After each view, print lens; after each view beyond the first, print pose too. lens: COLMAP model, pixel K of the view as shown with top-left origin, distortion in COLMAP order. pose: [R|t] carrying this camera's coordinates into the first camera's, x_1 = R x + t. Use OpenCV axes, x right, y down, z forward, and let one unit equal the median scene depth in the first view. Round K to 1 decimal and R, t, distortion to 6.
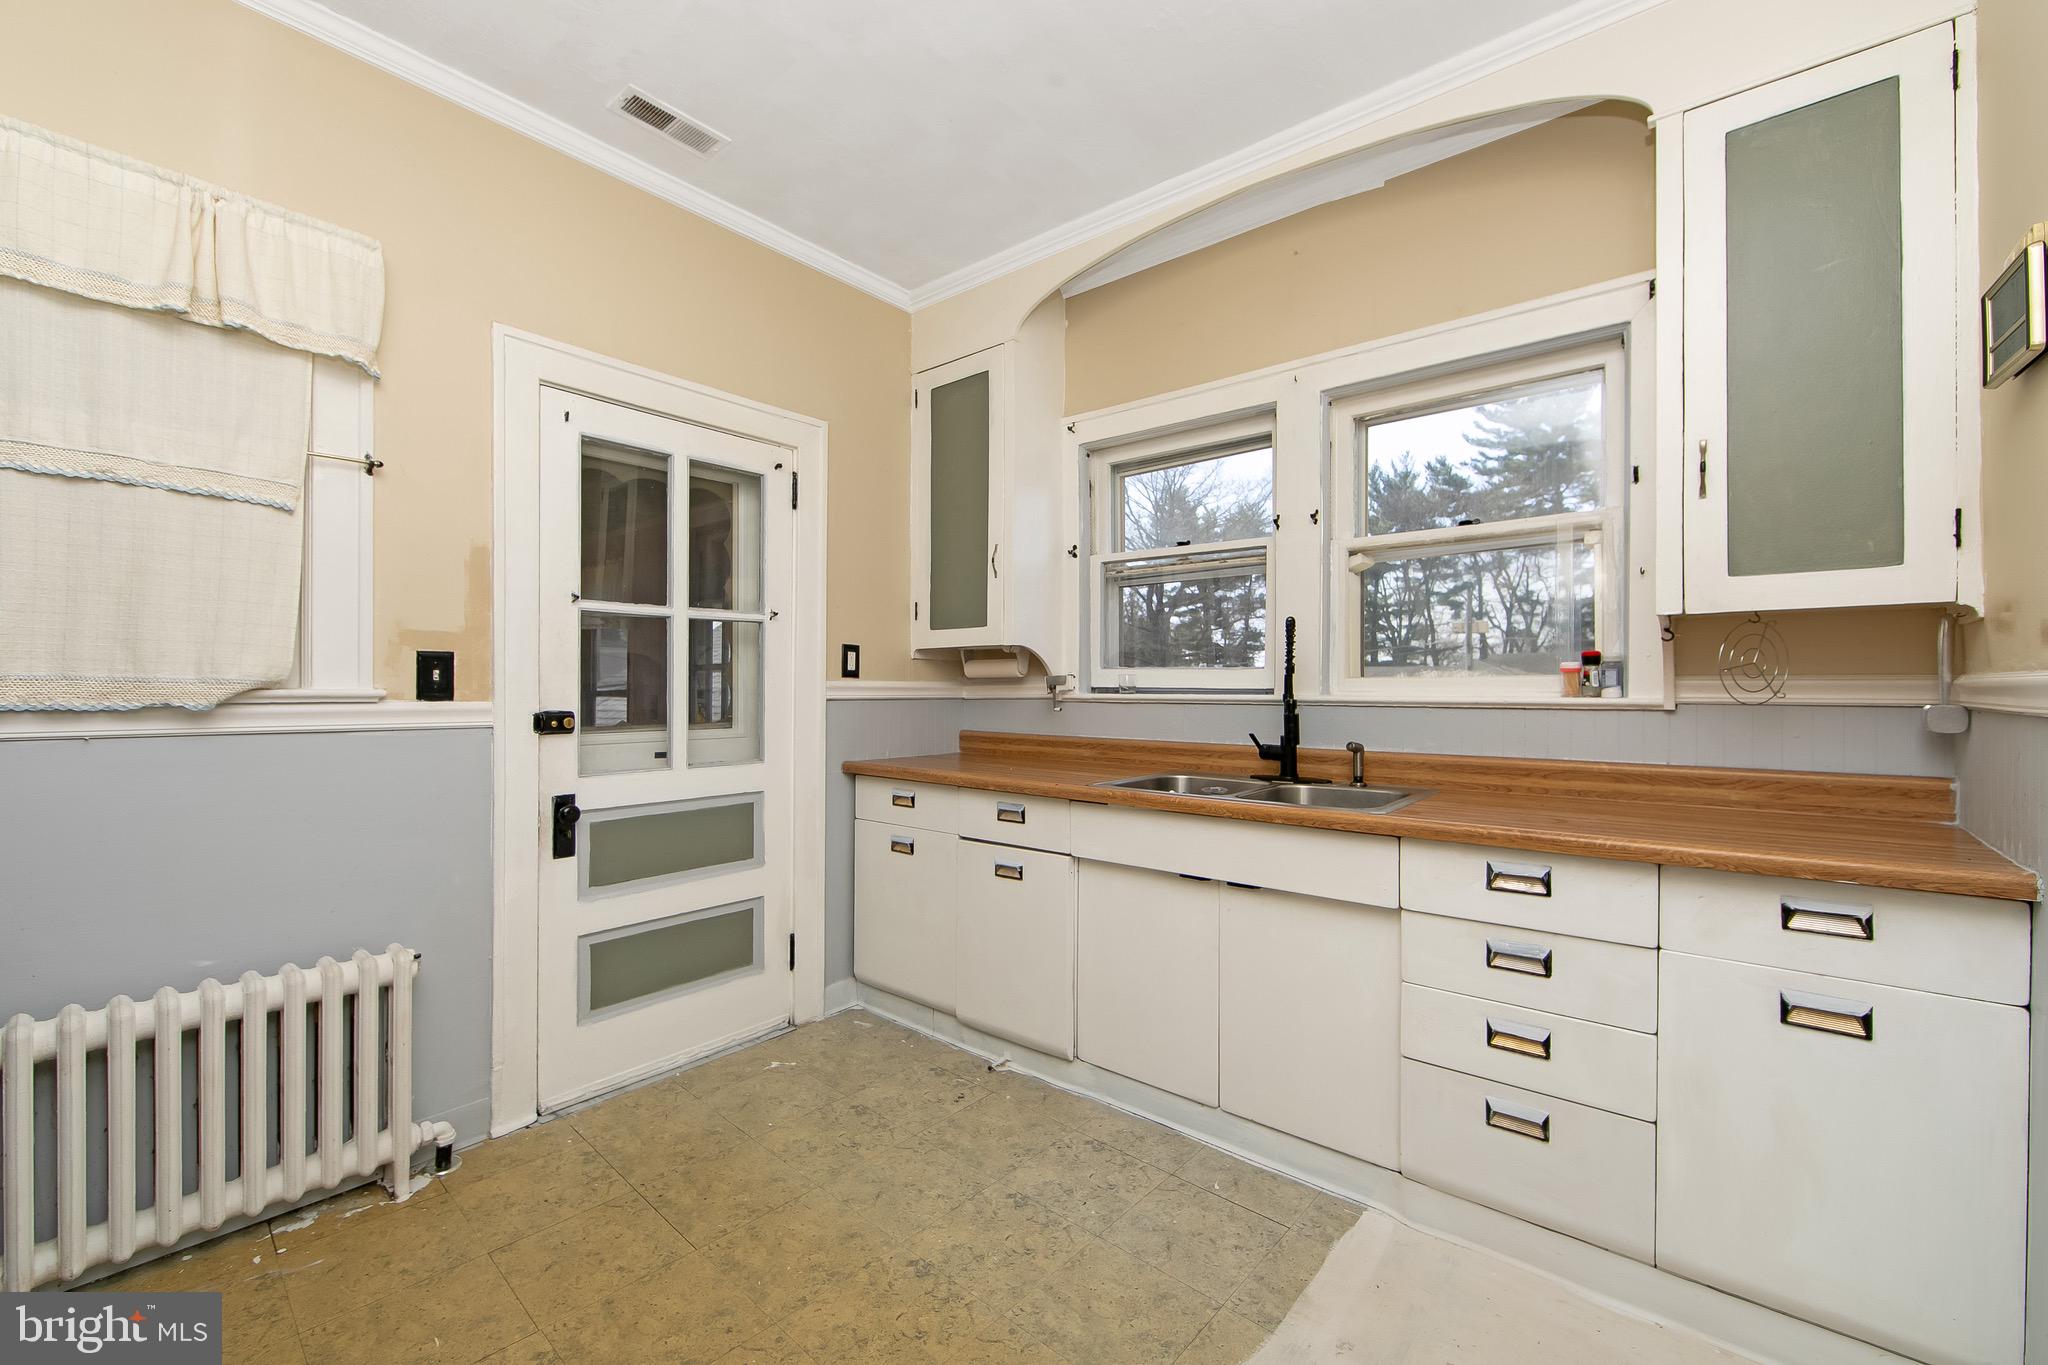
lens RADIAL K [[820.9, 0, 1027.3], [0, 820.9, 691.7], [0, 0, 1]] dist [-0.009503, 0.000278]
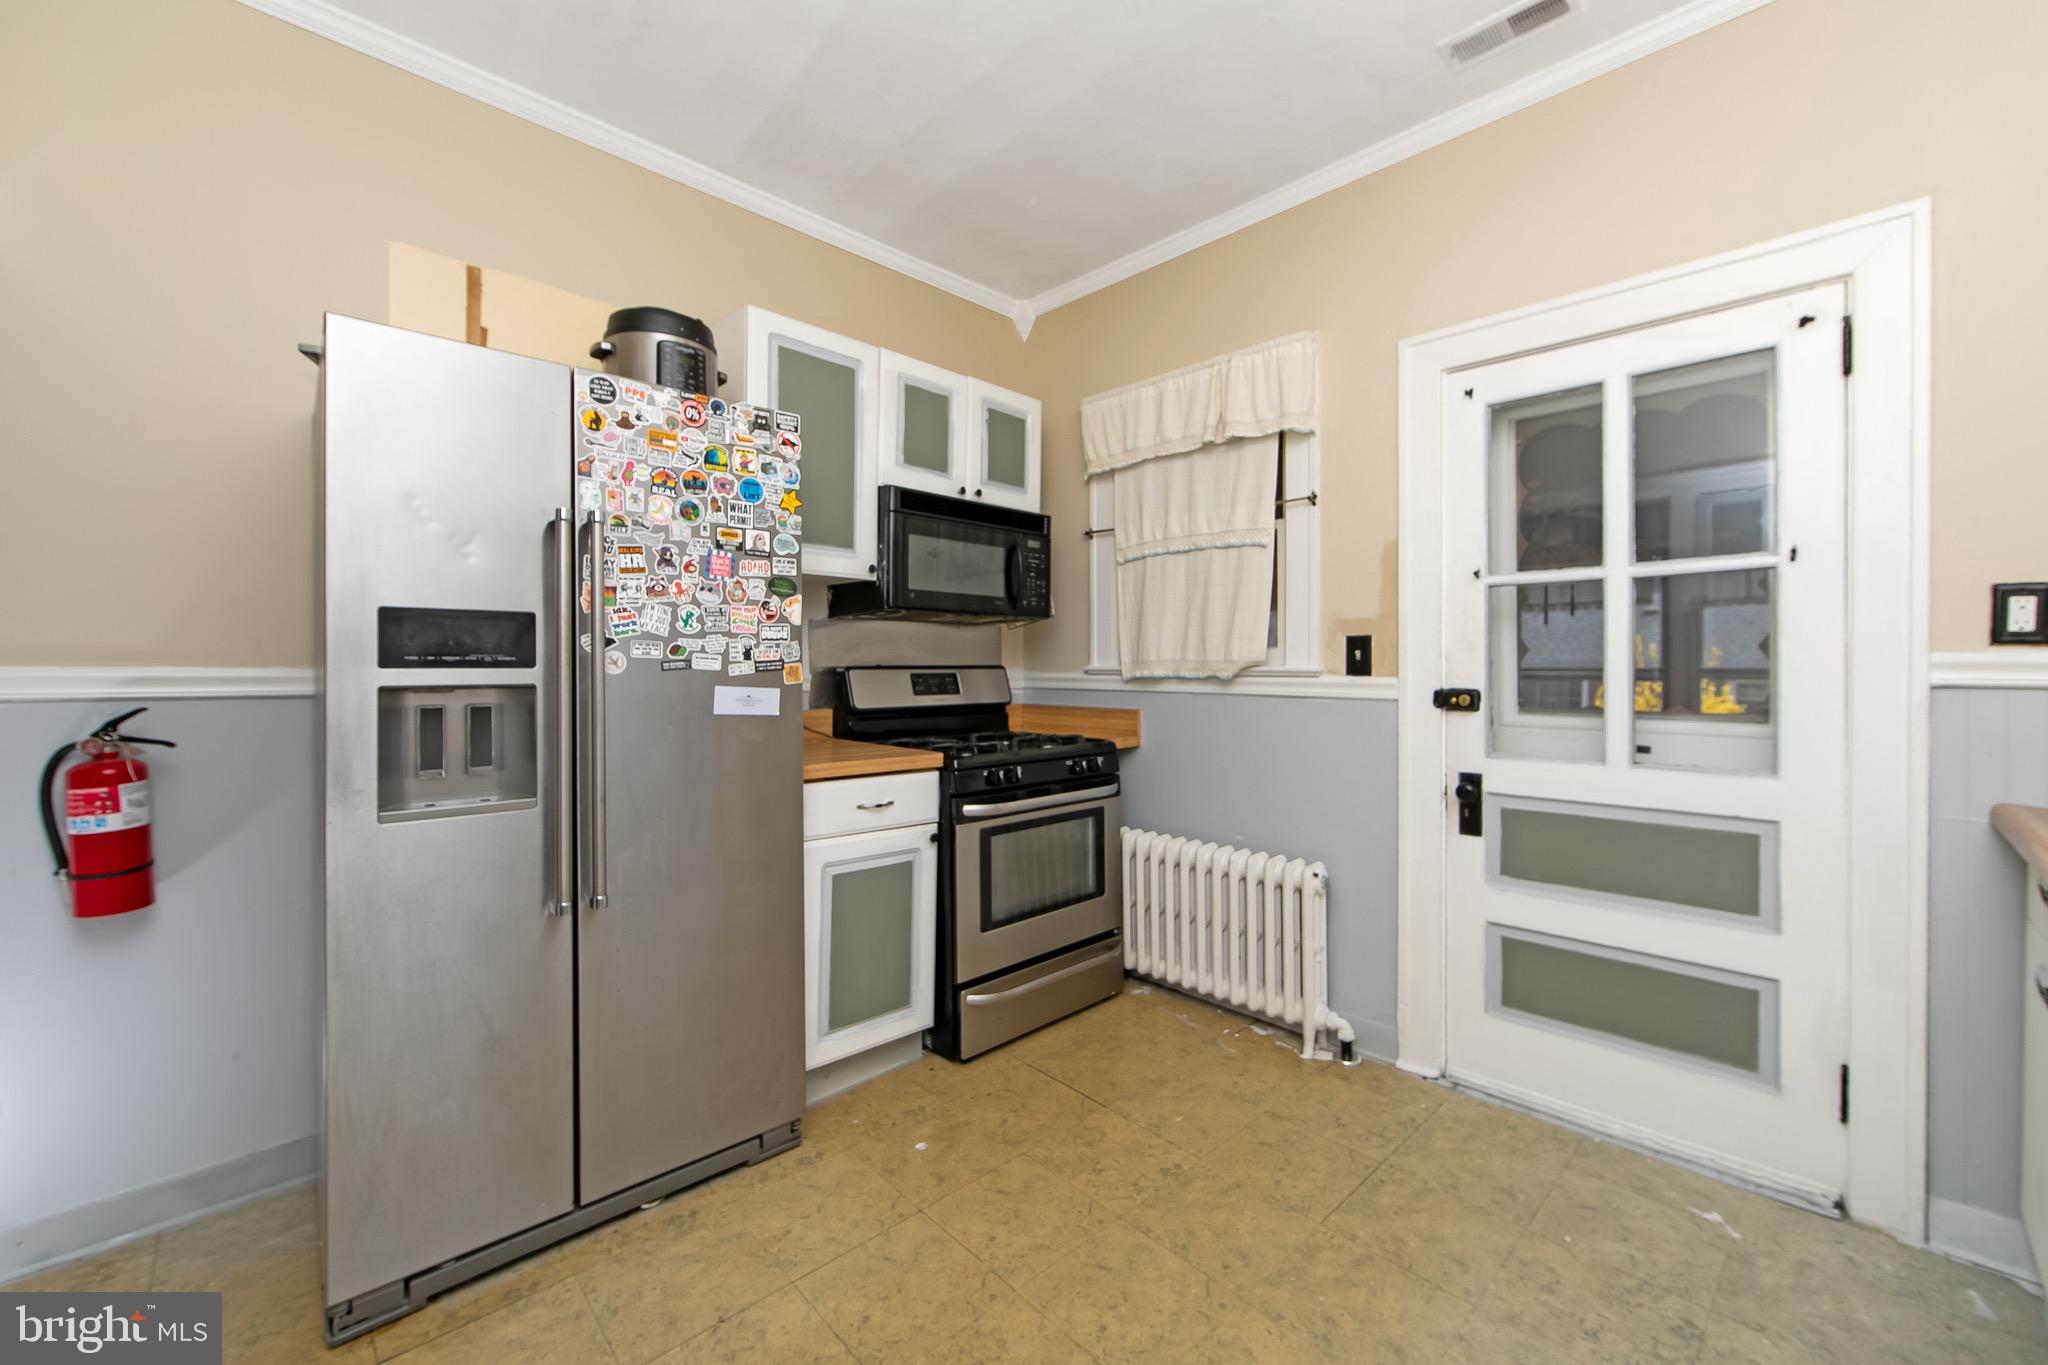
lens RADIAL K [[820.9, 0, 1023.2], [0, 820.9, 664.7], [0, 0, 1]] dist [-0.009503, 0.000278]
pose [[-0.104321, -0.004041, -0.994535, 0.483342], [-0.006710, 0.999972, -0.003360, 0.001323], [0.994521, 0.006323, -0.104346, 0.561663]]
